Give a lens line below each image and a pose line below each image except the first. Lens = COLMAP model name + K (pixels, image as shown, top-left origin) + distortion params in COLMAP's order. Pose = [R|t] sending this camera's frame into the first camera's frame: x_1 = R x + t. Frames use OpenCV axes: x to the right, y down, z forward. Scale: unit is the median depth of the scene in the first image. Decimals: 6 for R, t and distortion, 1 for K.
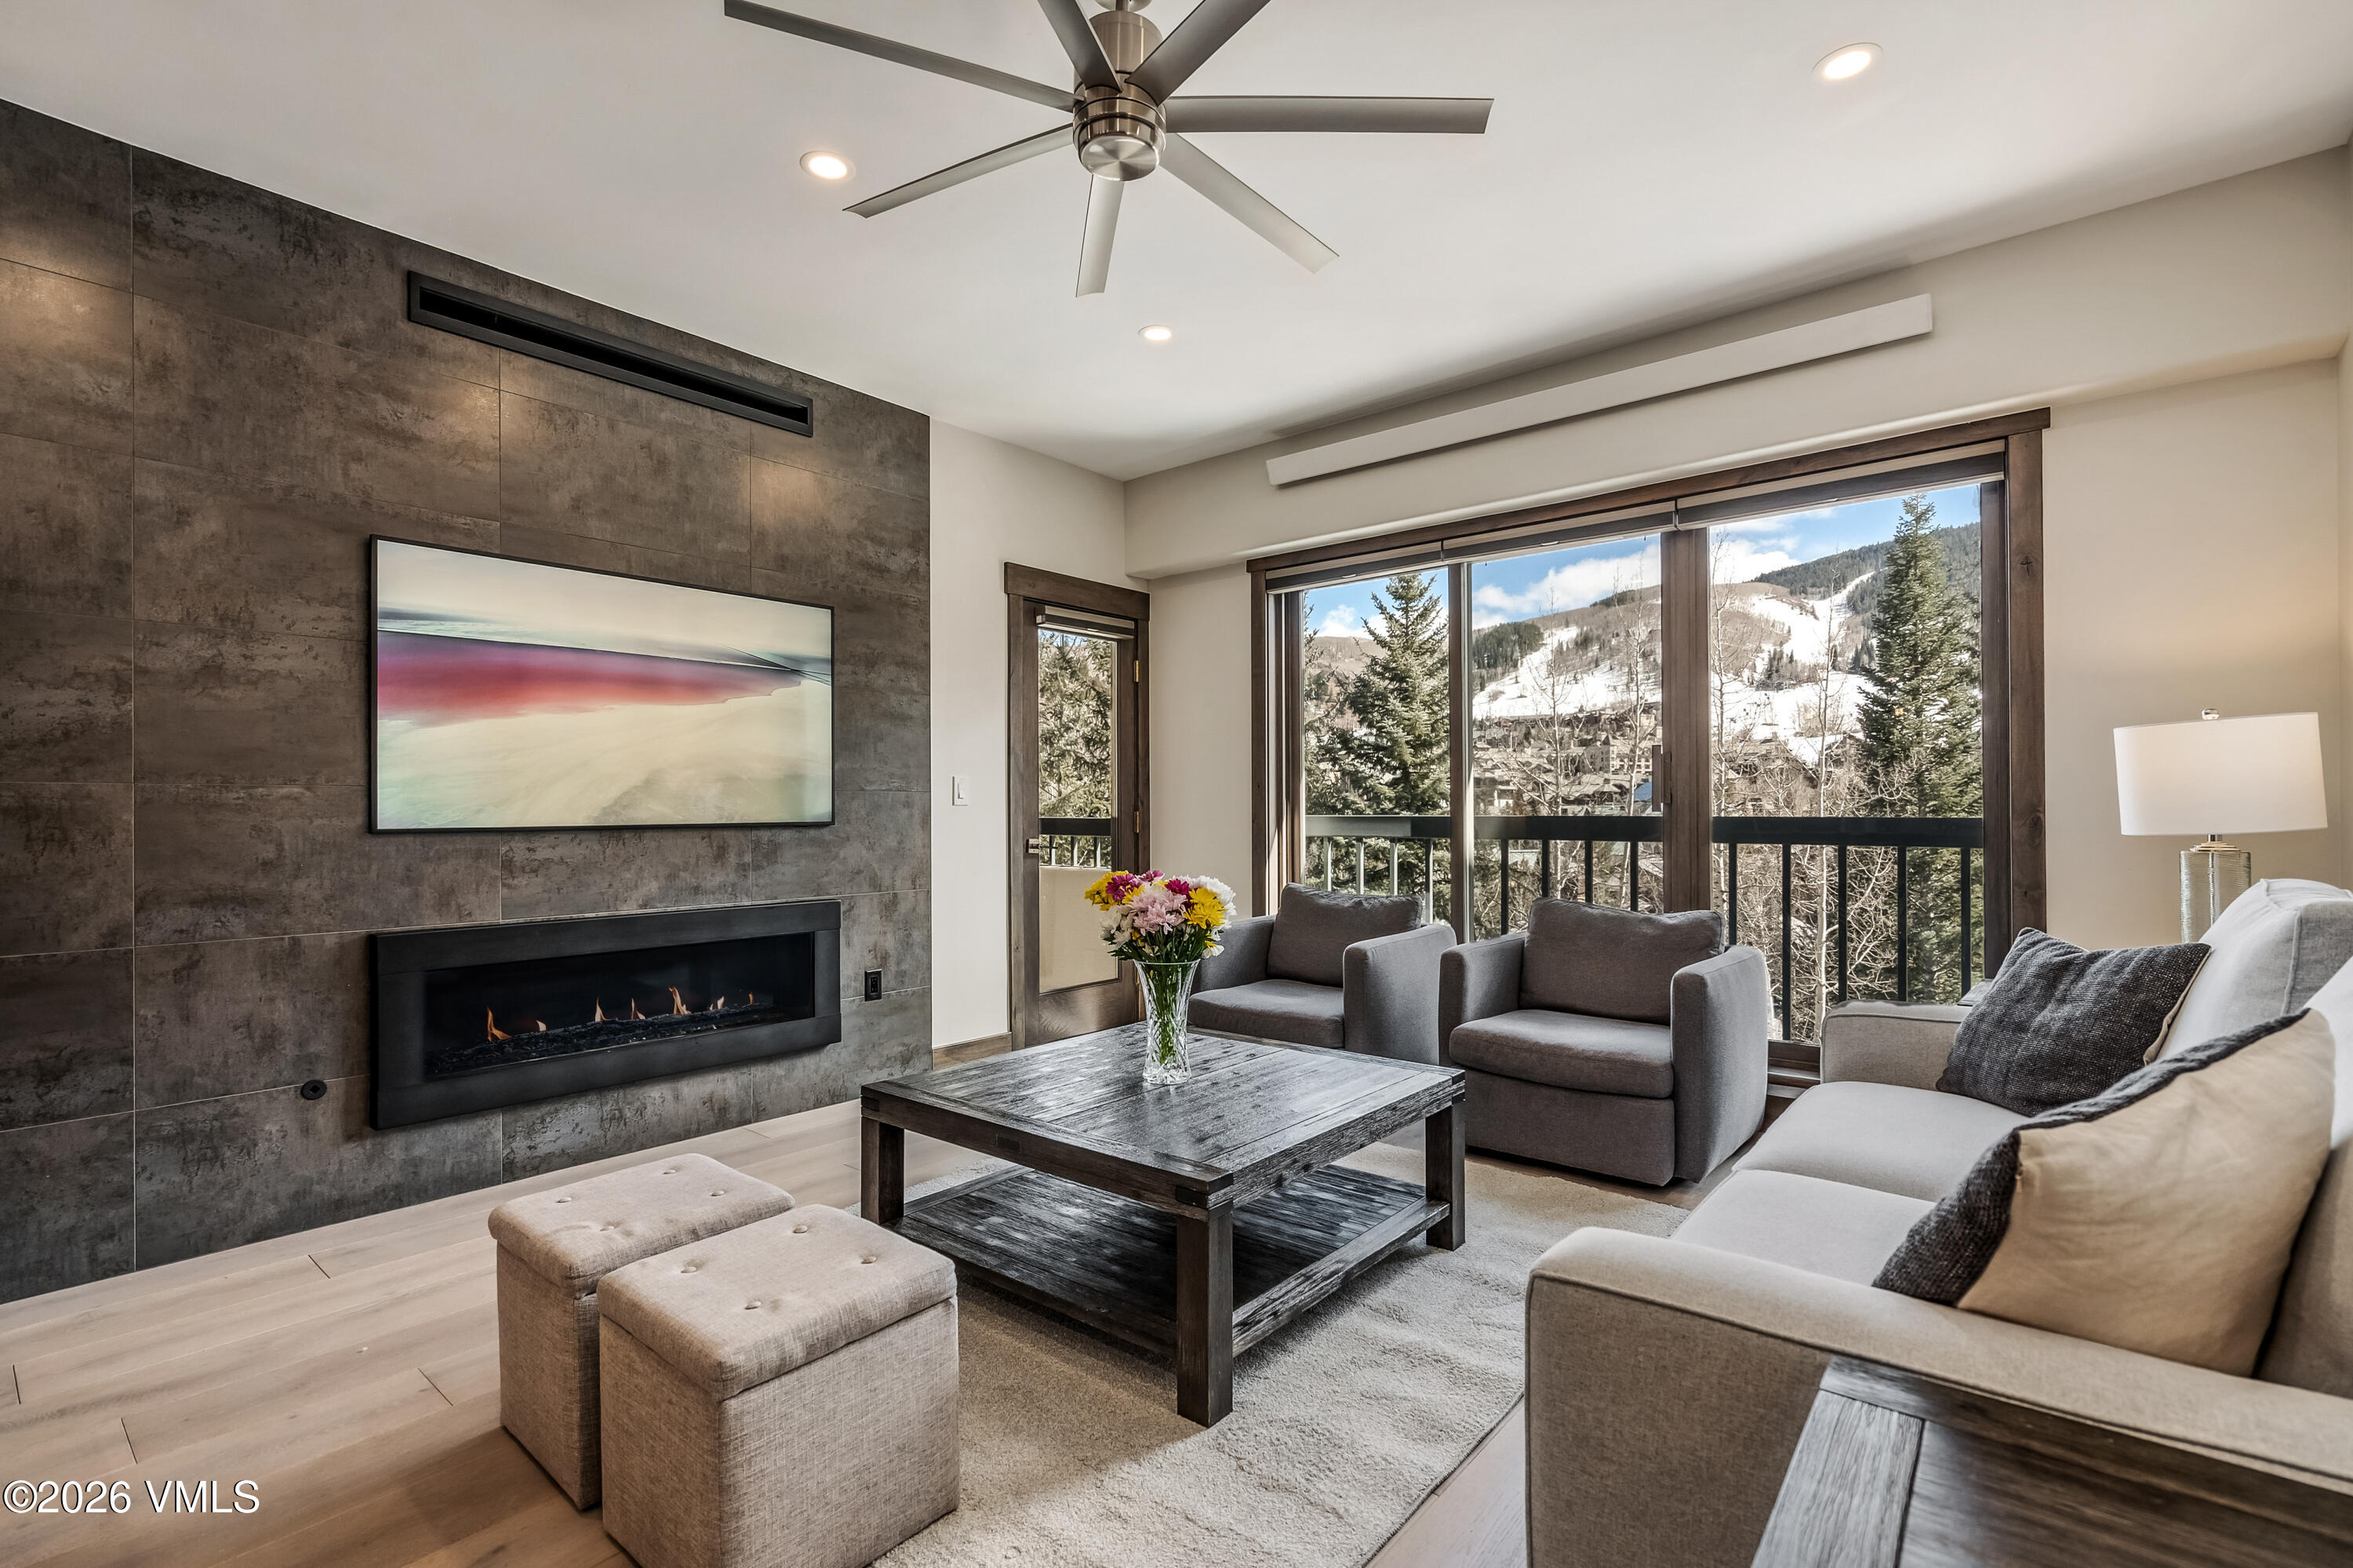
lens RADIAL K [[1074.2, 0, 1173.0], [0, 1074.2, 805.5], [0, 0, 1]] dist [-0.002915, 0.000541]
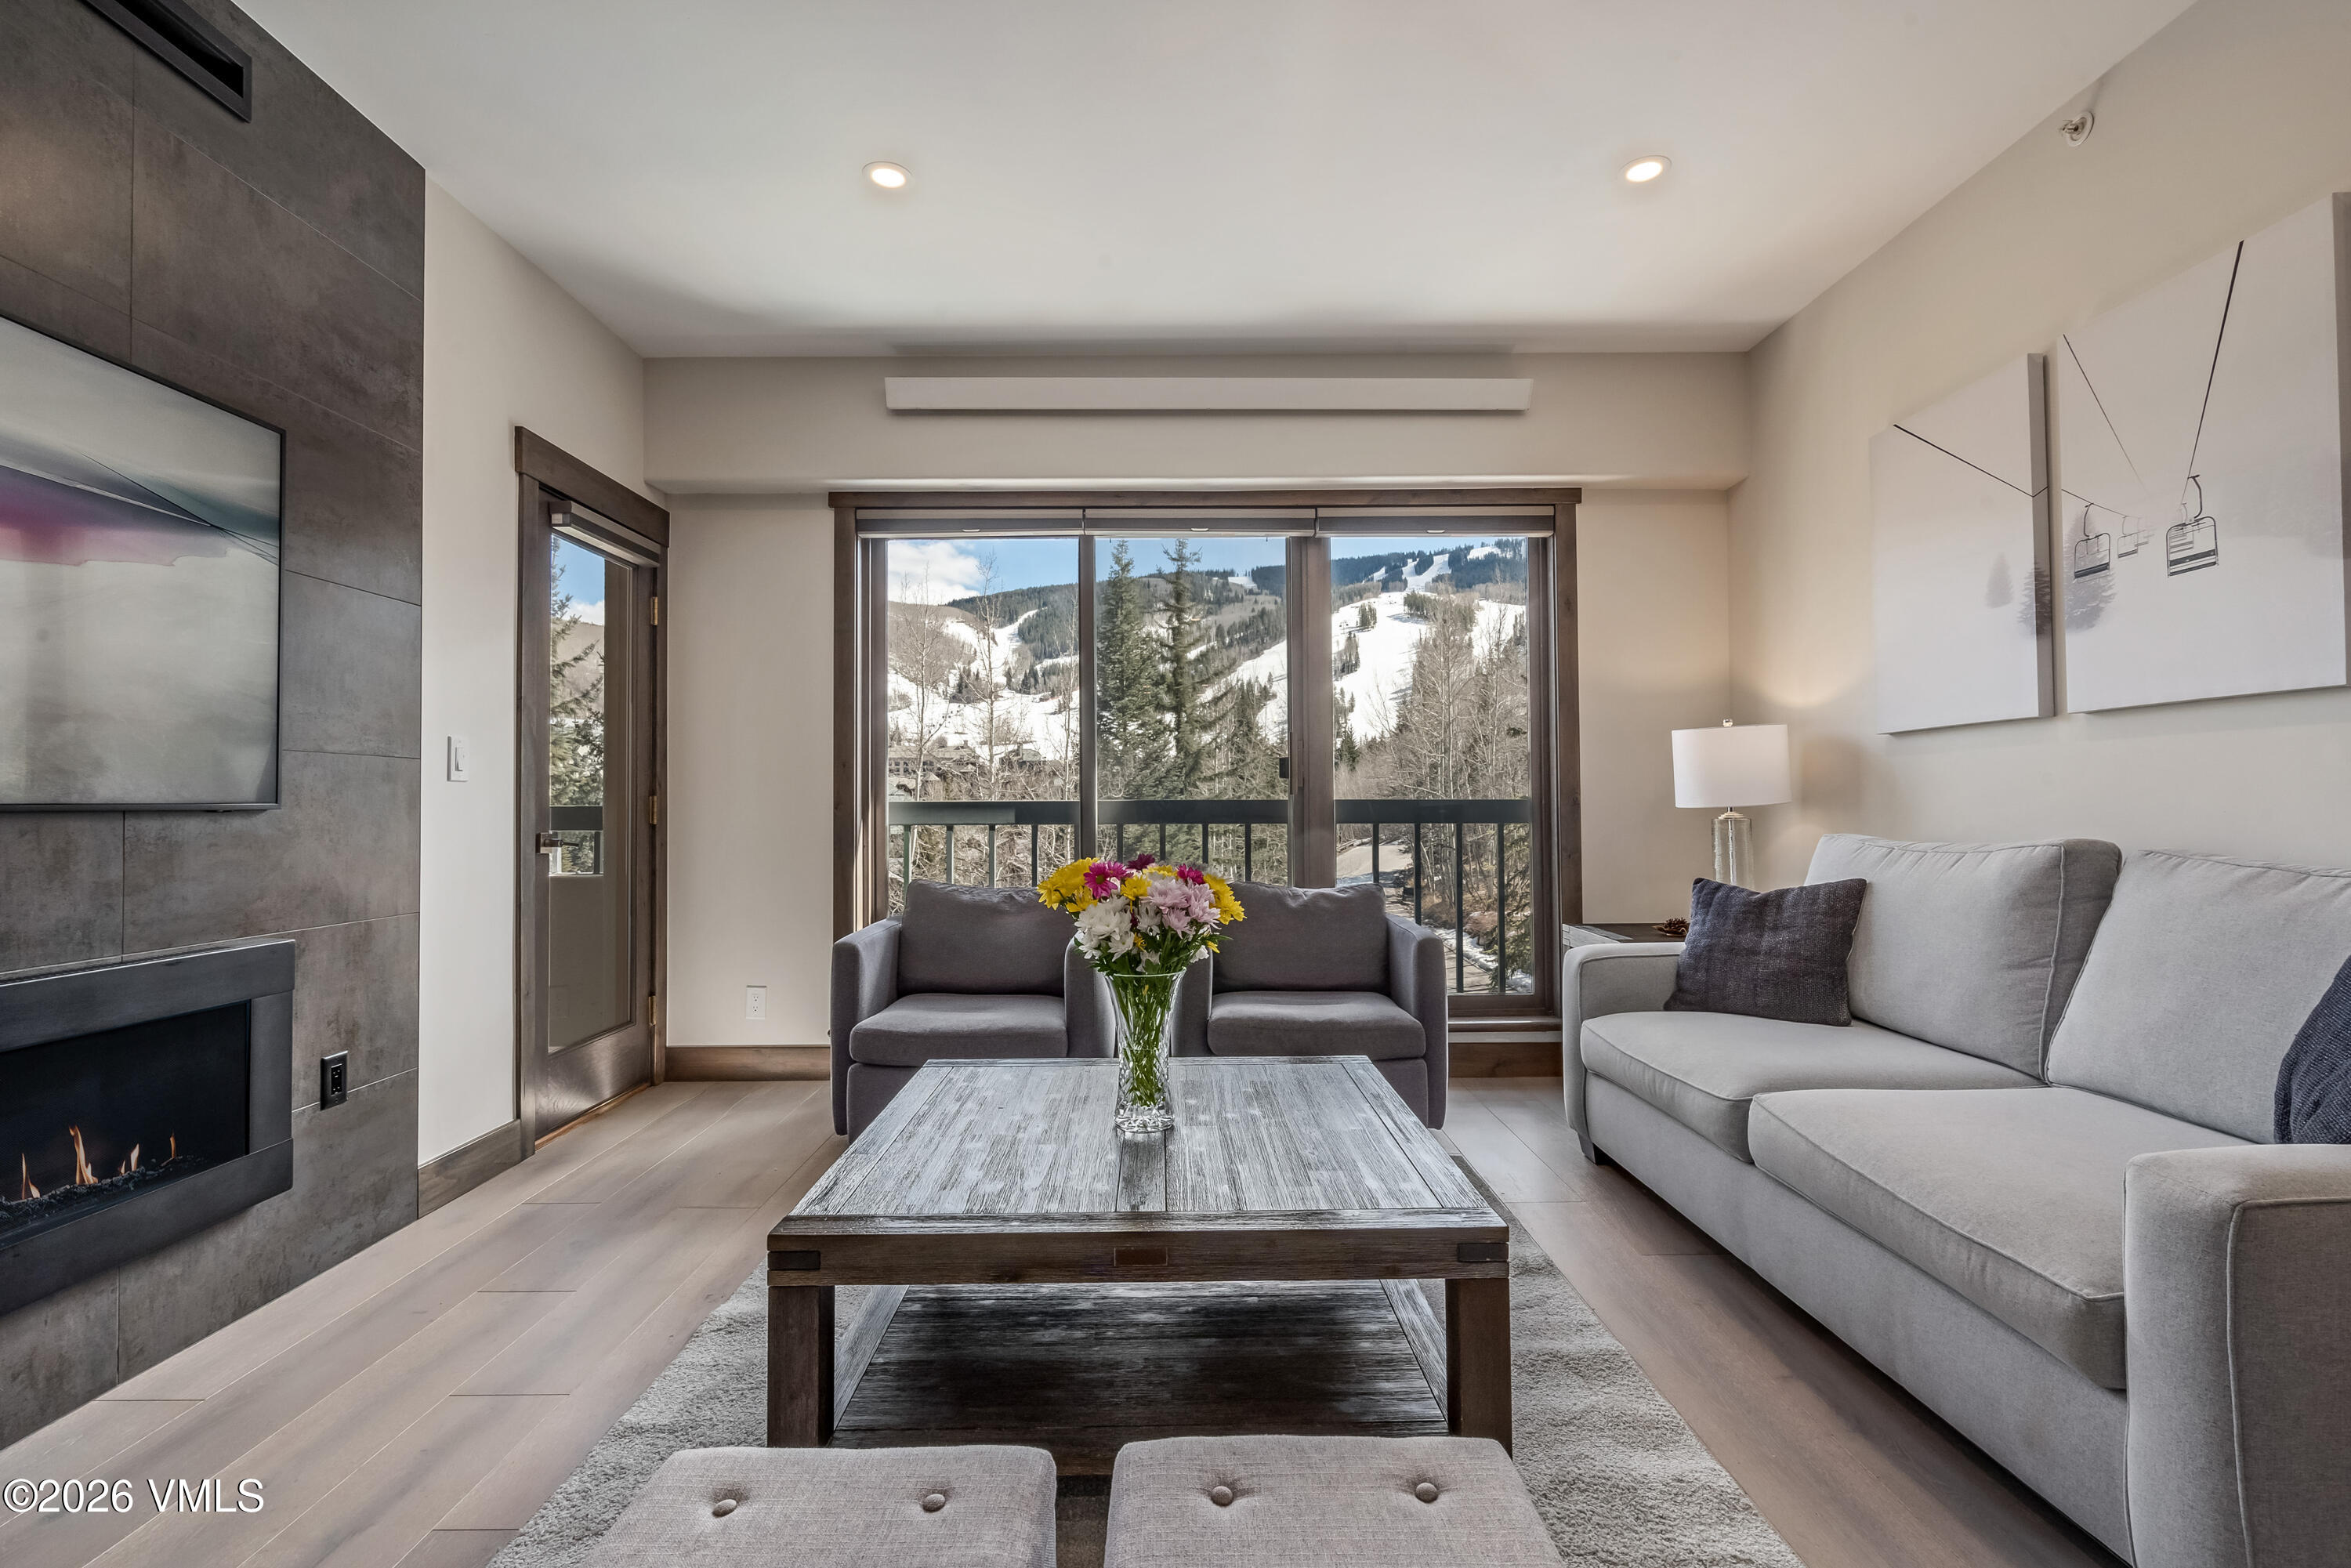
lens RADIAL K [[1065.8, 0, 1173.3], [0, 1065.8, 782.6], [0, 0, 1]] dist [-0.003301, 0.000726]
pose [[0.759543, 0.013955, 0.650307, -0.338711], [-0.000336, 0.999778, -0.021061, 0.016592], [-0.650457, 0.015778, 0.759380, 0.272746]]
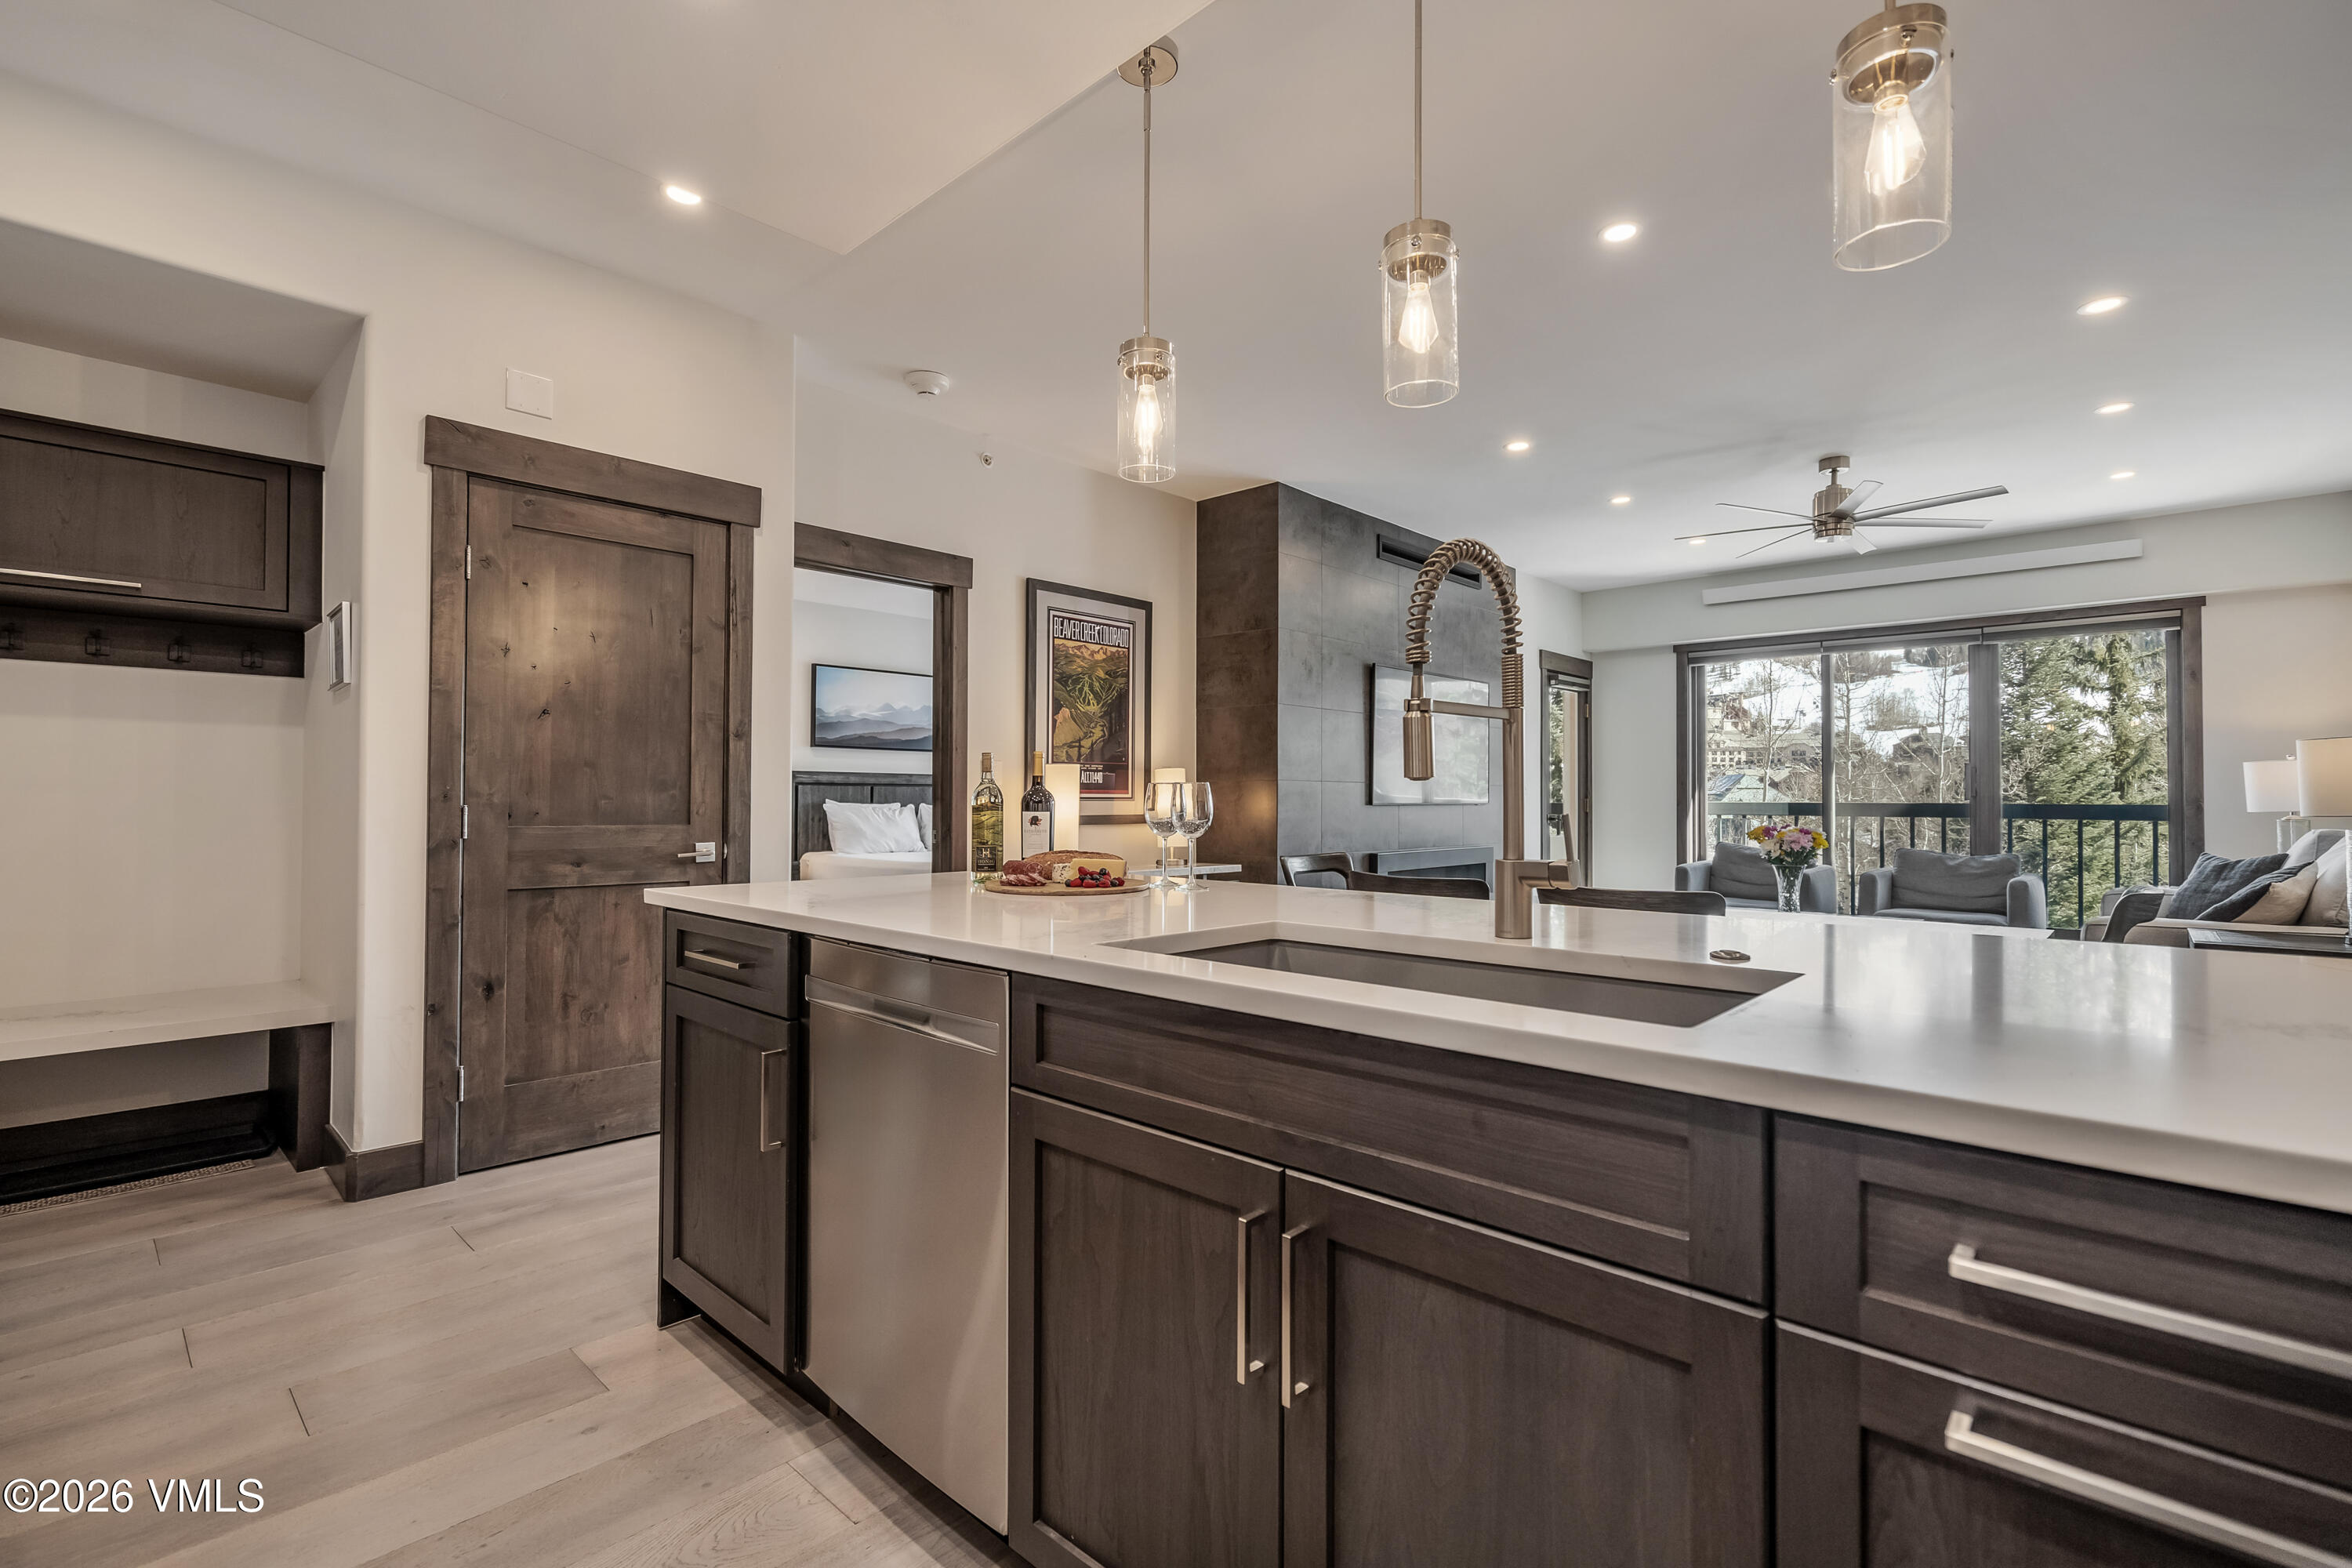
lens RADIAL K [[1065.2, 0, 1176.0], [0, 1065.2, 784.0], [0, 0, 1]] dist [0.001524, 0.000629]
pose [[0.998818, 0.007999, -0.047936, -0.791368], [-0.008463, 0.999919, -0.009494, 0.006129], [0.047856, 0.009889, 0.998805, -0.847457]]
